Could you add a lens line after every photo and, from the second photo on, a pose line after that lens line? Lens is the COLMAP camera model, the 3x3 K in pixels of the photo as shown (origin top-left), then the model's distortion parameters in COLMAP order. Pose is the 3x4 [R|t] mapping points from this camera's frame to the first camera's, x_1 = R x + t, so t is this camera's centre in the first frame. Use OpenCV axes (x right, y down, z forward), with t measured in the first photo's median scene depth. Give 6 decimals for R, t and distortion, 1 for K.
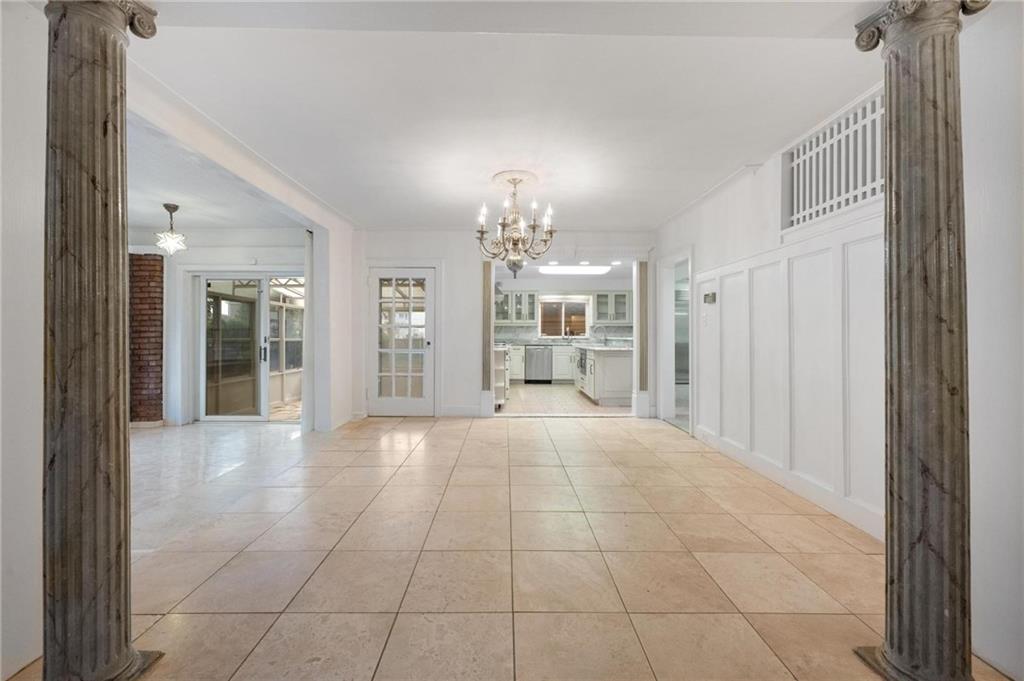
lens RADIAL K [[405.6, 0, 505.5], [0, 405.6, 334.4], [0, 0, 1]] dist [-0.007524, 0.000253]
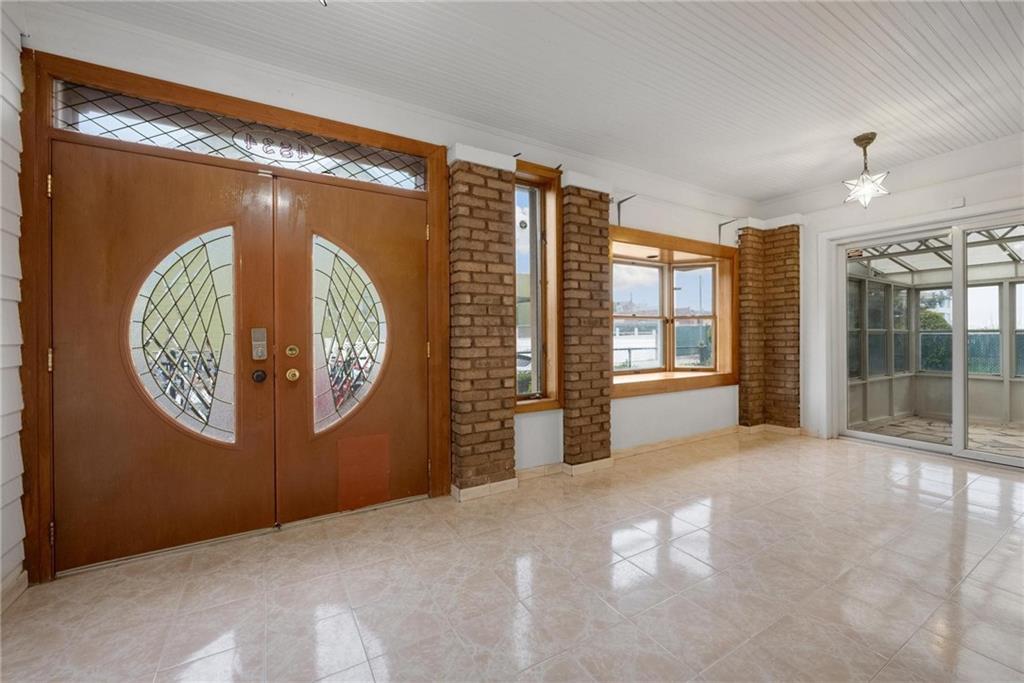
lens RADIAL K [[405.6, 0, 510.8], [0, 405.6, 332.6], [0, 0, 1]] dist [-0.007524, 0.000253]
pose [[0.504406, -0.003721, -0.863458, -0.456222], [0.010289, 0.999946, 0.001702, 0.013387], [0.863405, -0.009742, 0.504417, 0.089064]]
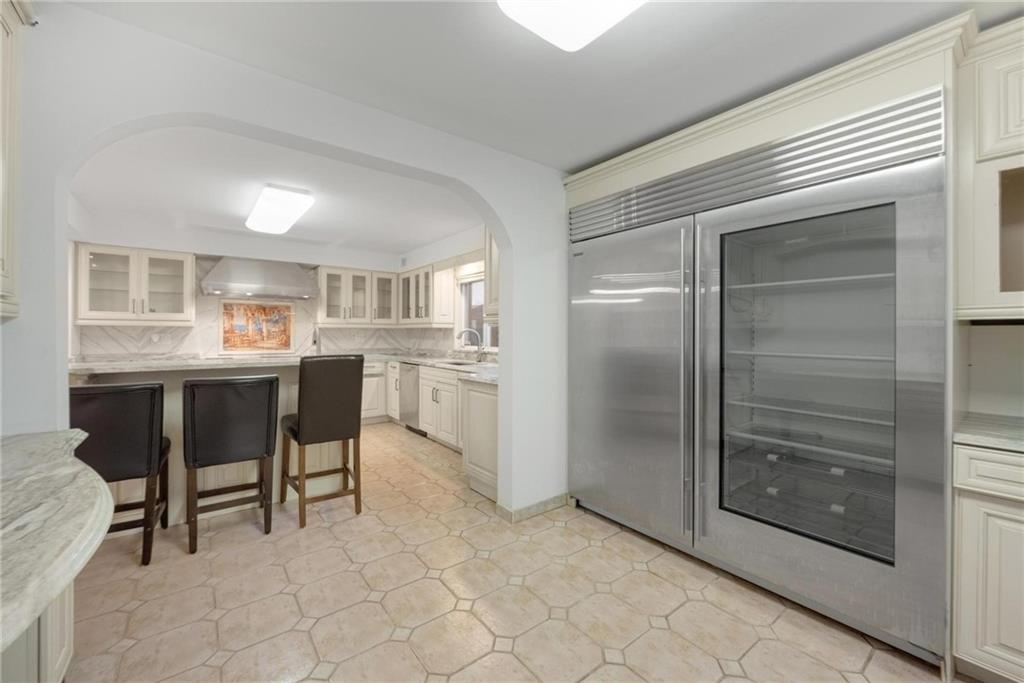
lens RADIAL K [[405.6, 0, 511.8], [0, 405.6, 335.5], [0, 0, 1]] dist [-0.007524, 0.000253]
pose [[0.619604, 0.003851, -0.784905, 1.059922], [0.000590, 0.999985, 0.005372, -0.024461], [0.784915, -0.003792, 0.619592, 1.338988]]
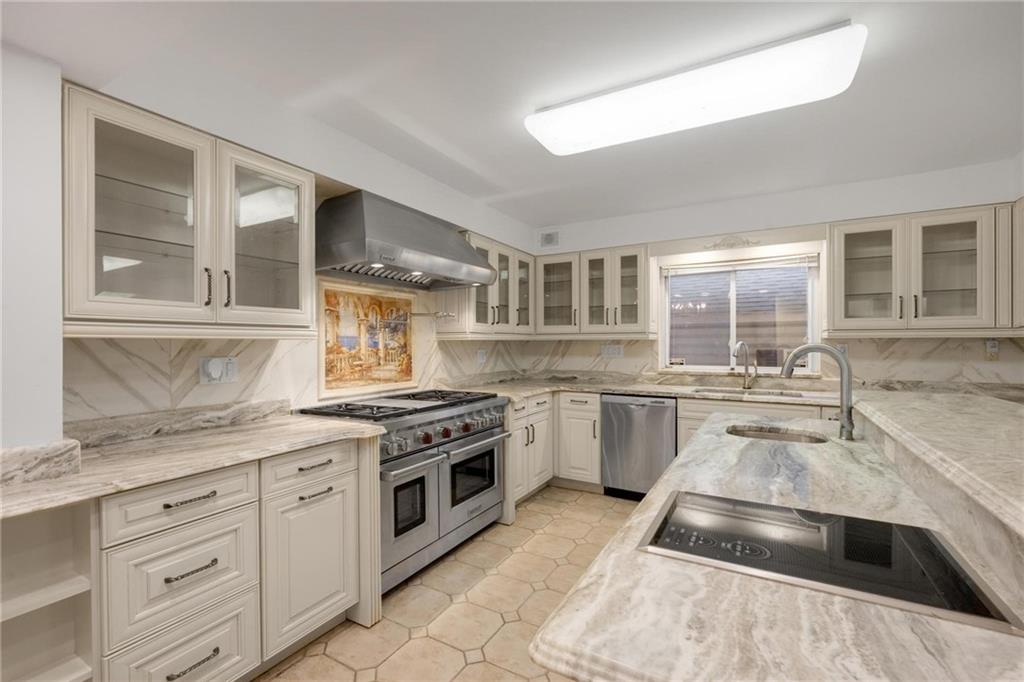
lens RADIAL K [[439.1, 0, 511.5], [0, 439.1, 342.3], [0, 0, 1]] dist [-0.004934, -0.000096]
pose [[0.867067, -0.005633, -0.498159, 0.311472], [0.007602, 0.999969, 0.001924, -0.036638], [0.498133, -0.005455, 0.867083, 1.069416]]
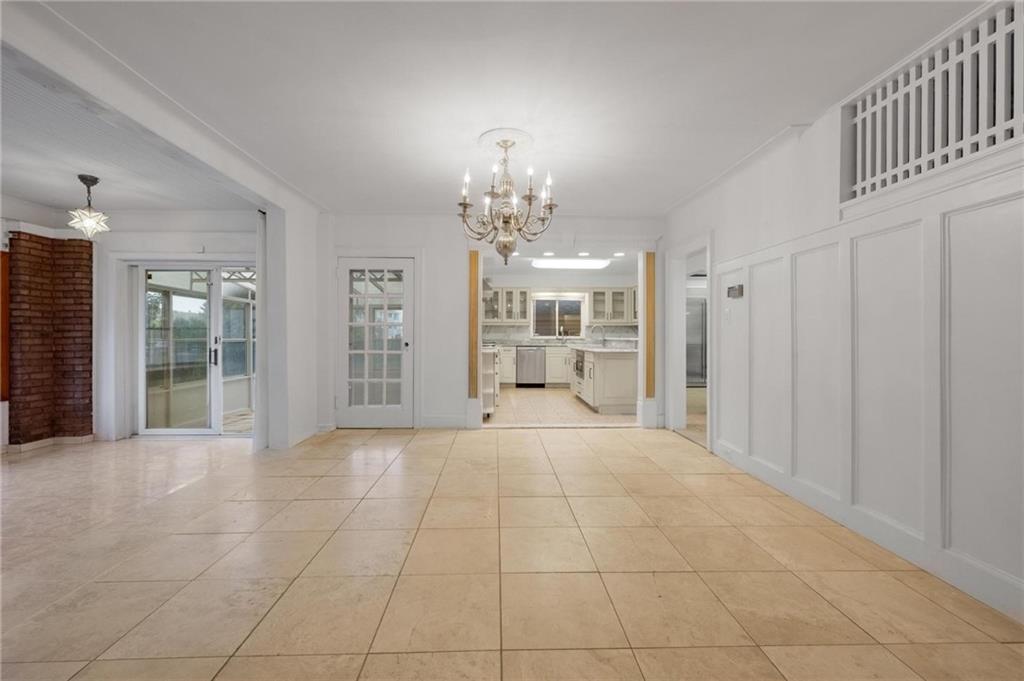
lens RADIAL K [[405.6, 0, 507.8], [0, 405.6, 337.1], [0, 0, 1]] dist [-0.007524, 0.000253]
pose [[0.999556, 0.000147, 0.029783, 0.002145], [-0.000325, 0.999982, 0.006000, 0.001094], [-0.029782, -0.006007, 0.999538, 0.129490]]
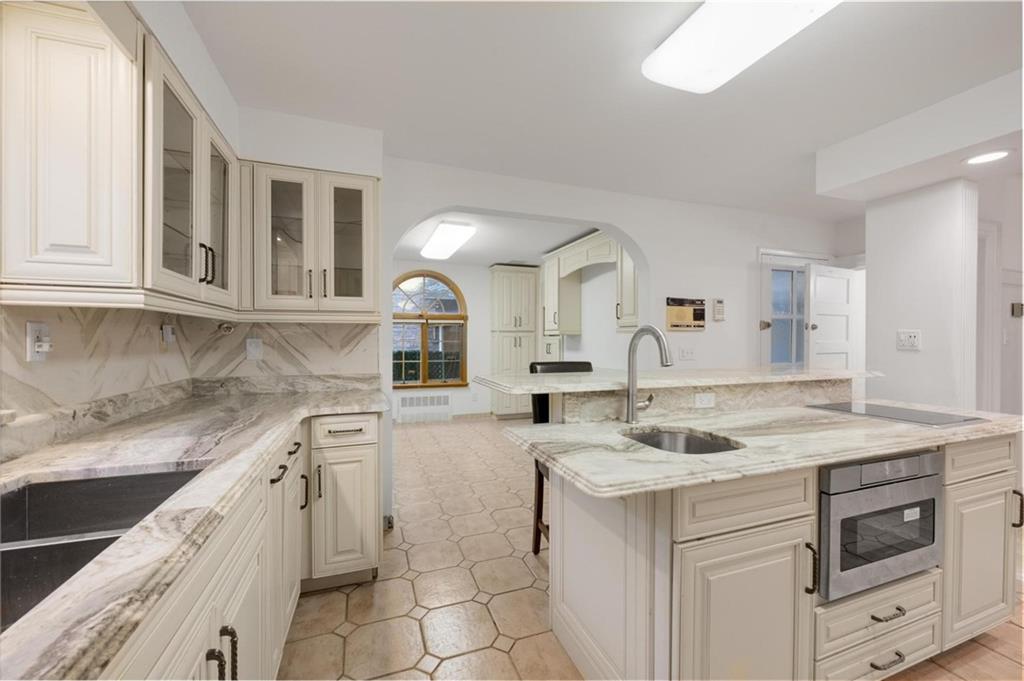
lens RADIAL K [[405.6, 0, 511.7], [0, 405.6, 341.3], [0, 0, 1]] dist [-0.007524, 0.000253]
pose [[-0.345538, -0.009392, 0.938358, 0.106782], [-0.006099, 0.999951, 0.007762, -0.022746], [-0.938385, -0.003040, -0.345579, 1.695925]]
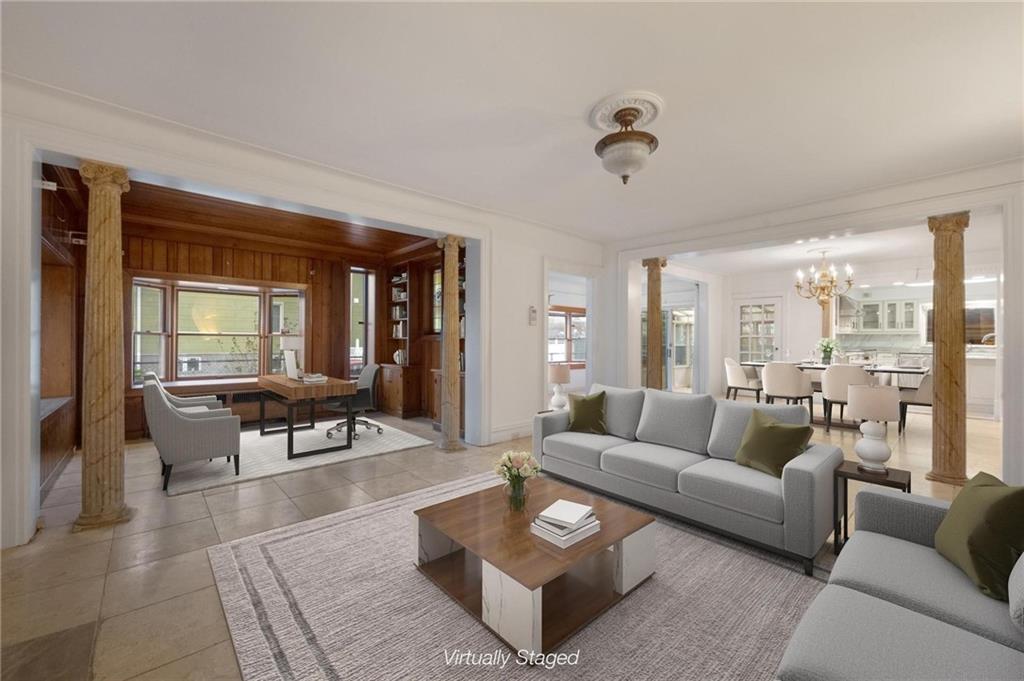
lens RADIAL K [[405.6, 0, 510.9], [0, 405.6, 338.9], [0, 0, 1]] dist [-0.007524, 0.000253]
pose [[0.665484, 0.002026, -0.746409, 0.275446], [-0.005009, 0.999986, -0.001751, -0.004636], [0.746395, 0.004904, 0.665485, -0.730694]]
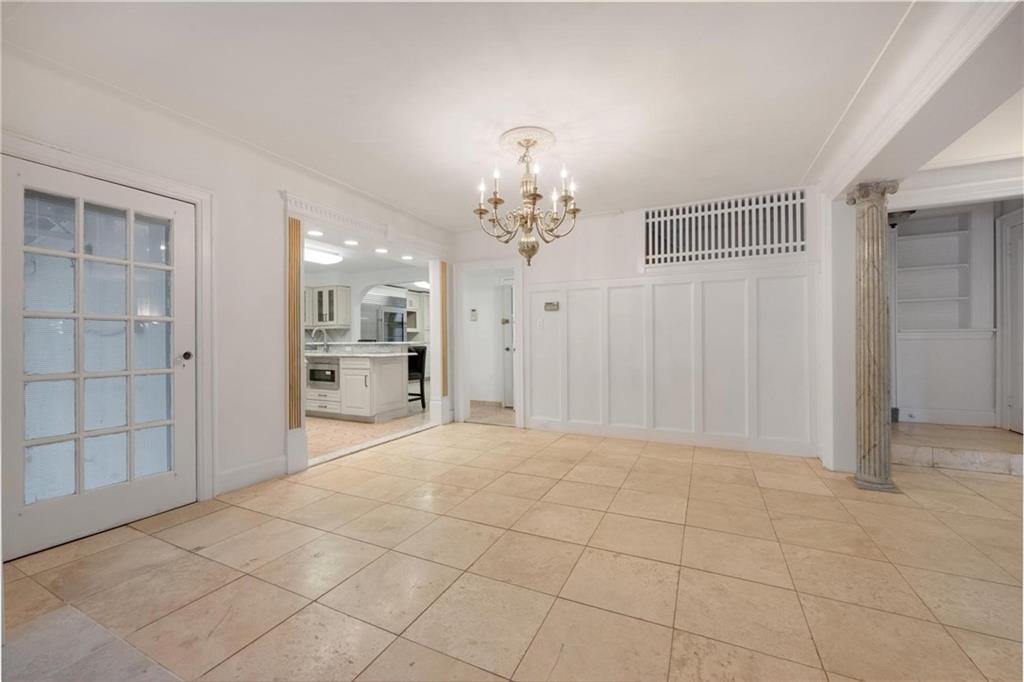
lens RADIAL K [[405.6, 0, 507.8], [0, 405.6, 340.3], [0, 0, 1]] dist [-0.007524, 0.000253]
pose [[0.441700, -0.004746, 0.897150, -0.485154], [0.005097, 0.999983, 0.002781, 0.004585], [-0.897148, 0.003345, 0.441717, 0.465316]]
